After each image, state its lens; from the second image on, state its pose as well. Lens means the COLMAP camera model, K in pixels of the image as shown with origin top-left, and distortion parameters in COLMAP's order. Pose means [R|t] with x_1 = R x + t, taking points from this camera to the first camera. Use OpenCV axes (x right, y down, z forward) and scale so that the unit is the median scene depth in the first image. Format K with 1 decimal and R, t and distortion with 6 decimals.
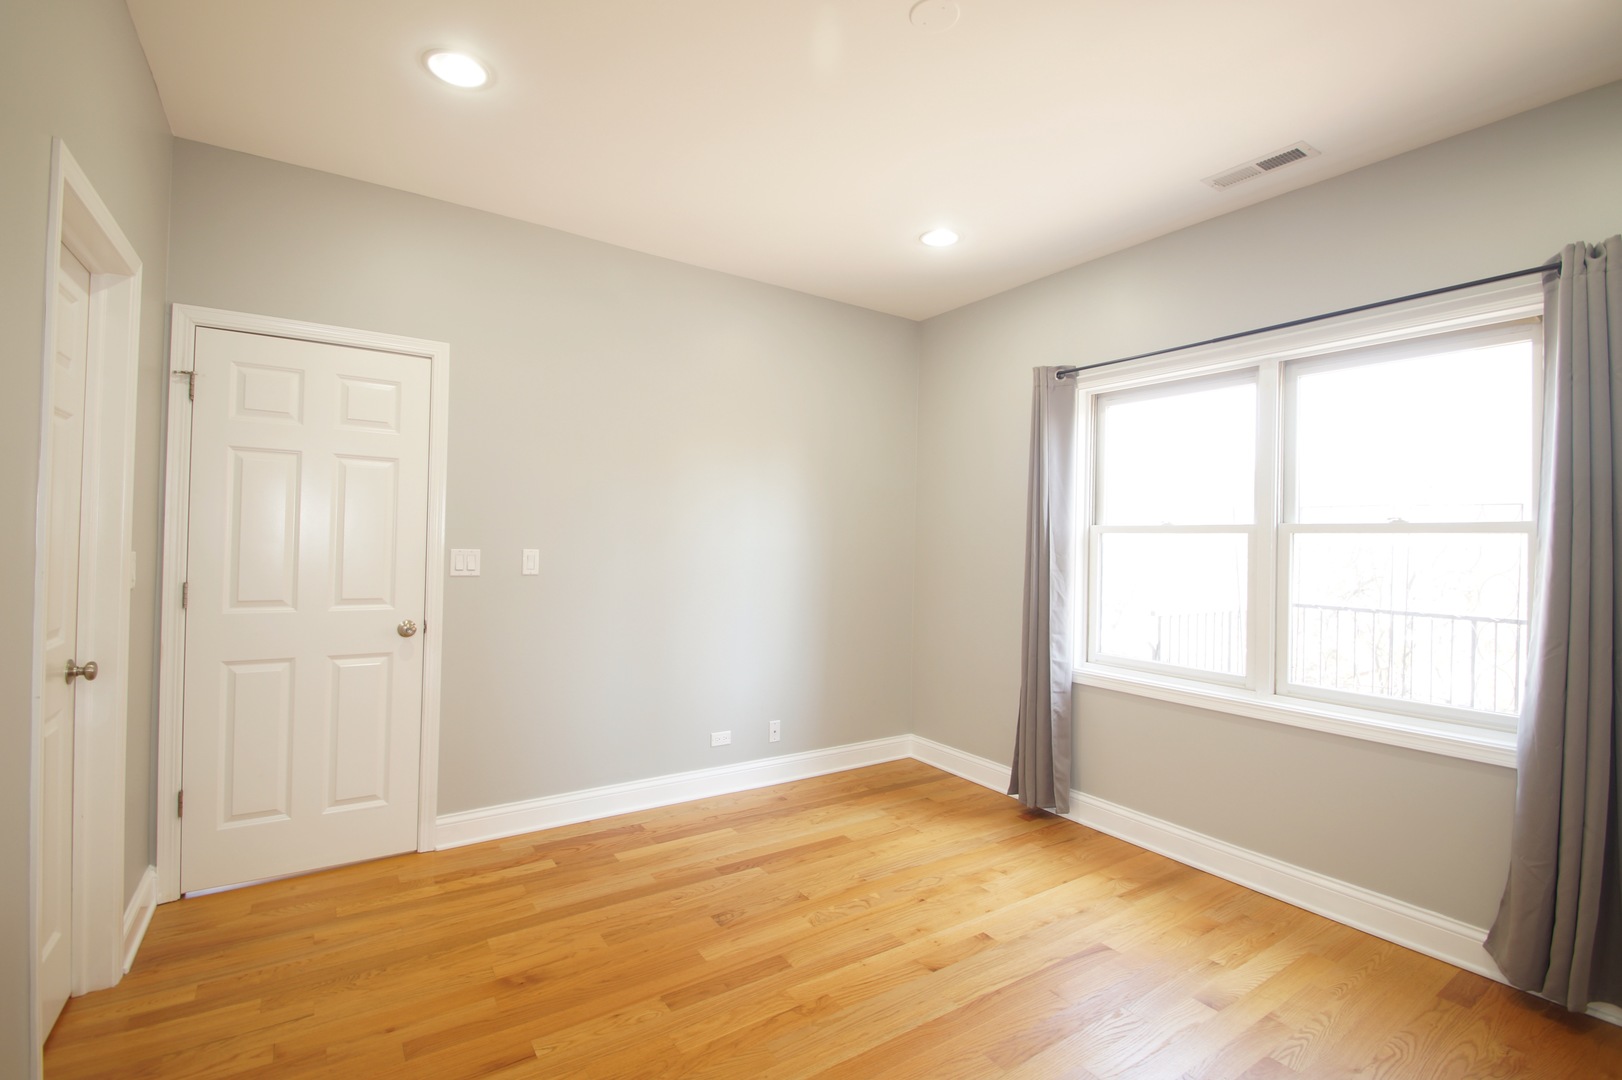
lens RADIAL K [[728.1, 0, 814.8], [0, 728.1, 537.0], [0, 0, 1]] dist [0.011911, -0.015514]
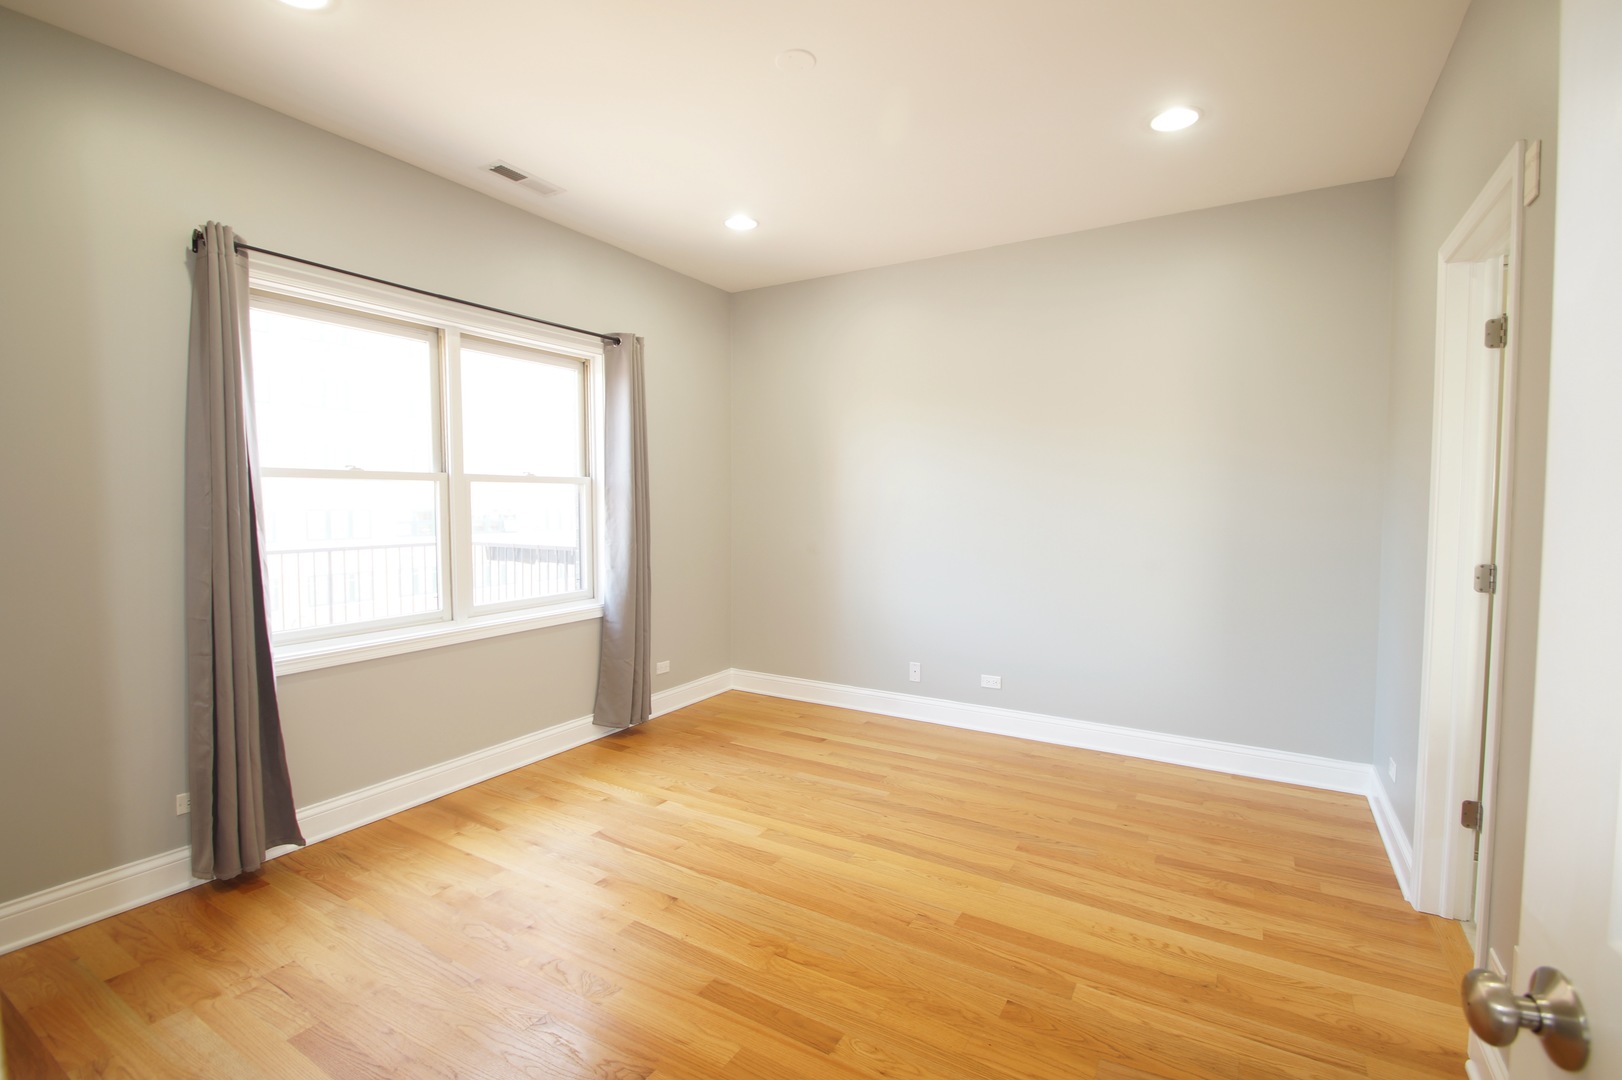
lens RADIAL K [[728.1, 0, 805.9], [0, 728.1, 537.2], [0, 0, 1]] dist [0.011911, -0.015514]
pose [[-0.419693, -0.068236, 0.905098, -0.656640], [-0.016450, 0.997578, 0.067581, -0.003930], [-0.907517, 0.013475, -0.419799, 0.988423]]
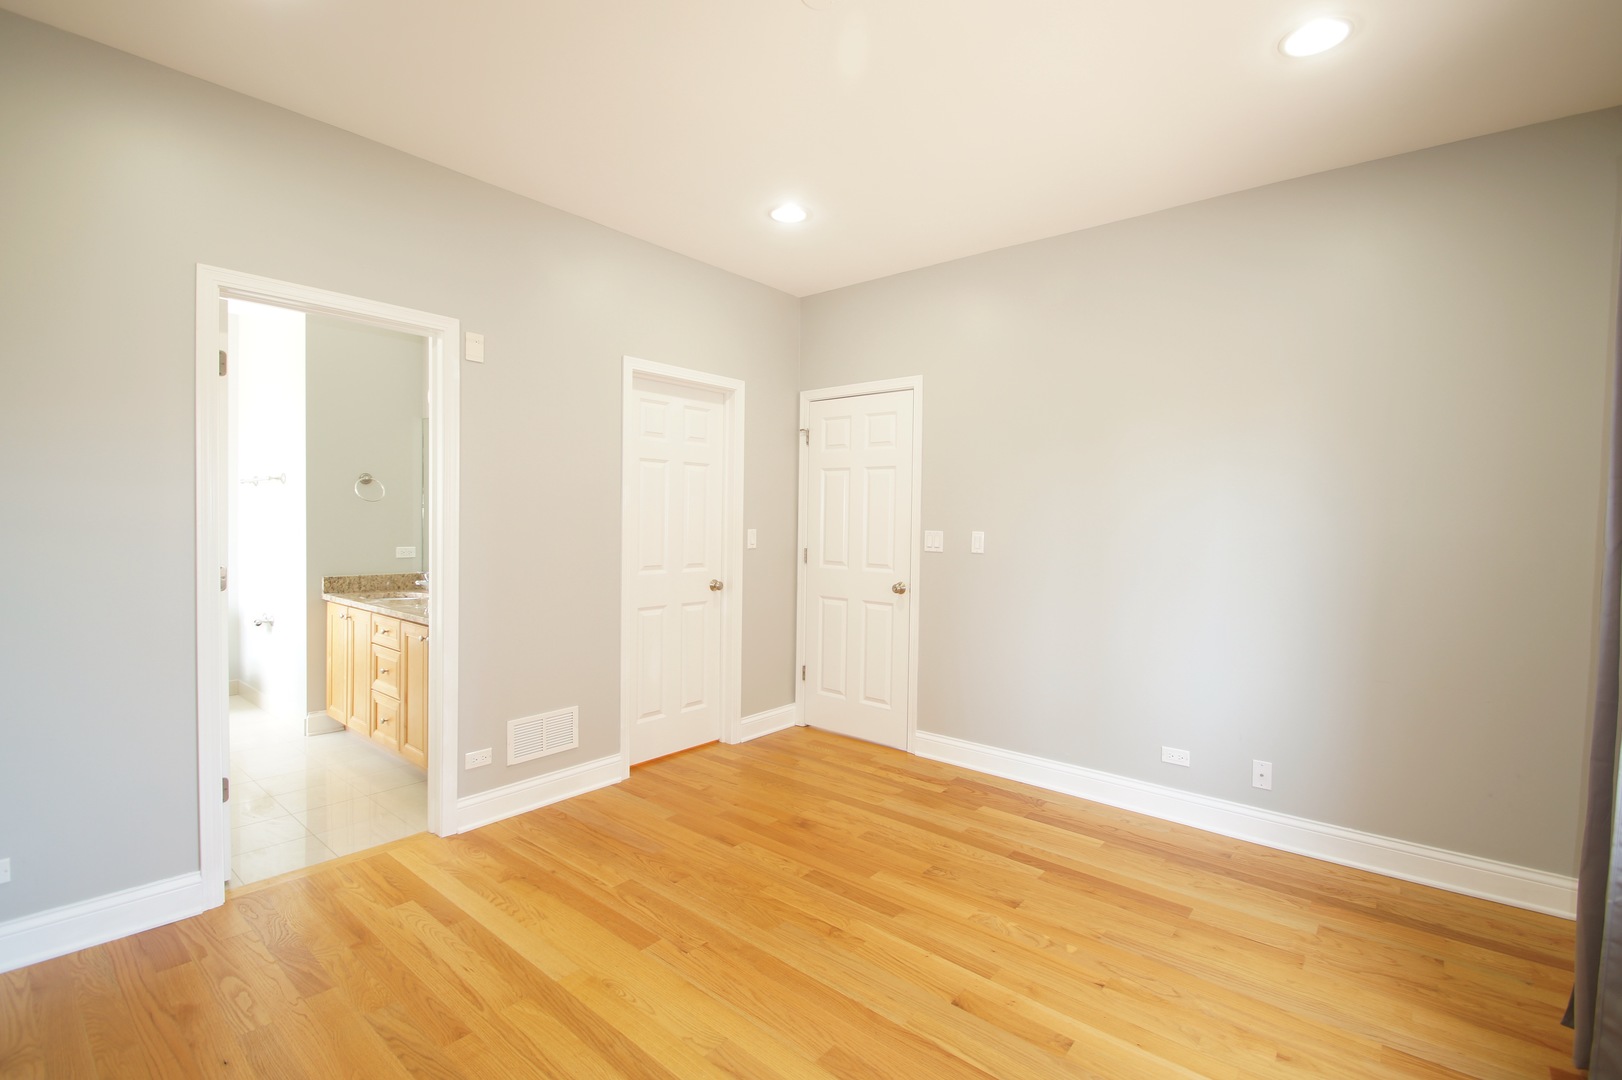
lens RADIAL K [[728.1, 0, 800.7], [0, 728.1, 542.7], [0, 0, 1]] dist [0.011911, -0.015514]
pose [[0.265745, 0.014692, -0.963931, 0.745421], [-0.001869, 0.999890, 0.014724, 0.020140], [0.964042, -0.002111, 0.265743, 0.459977]]
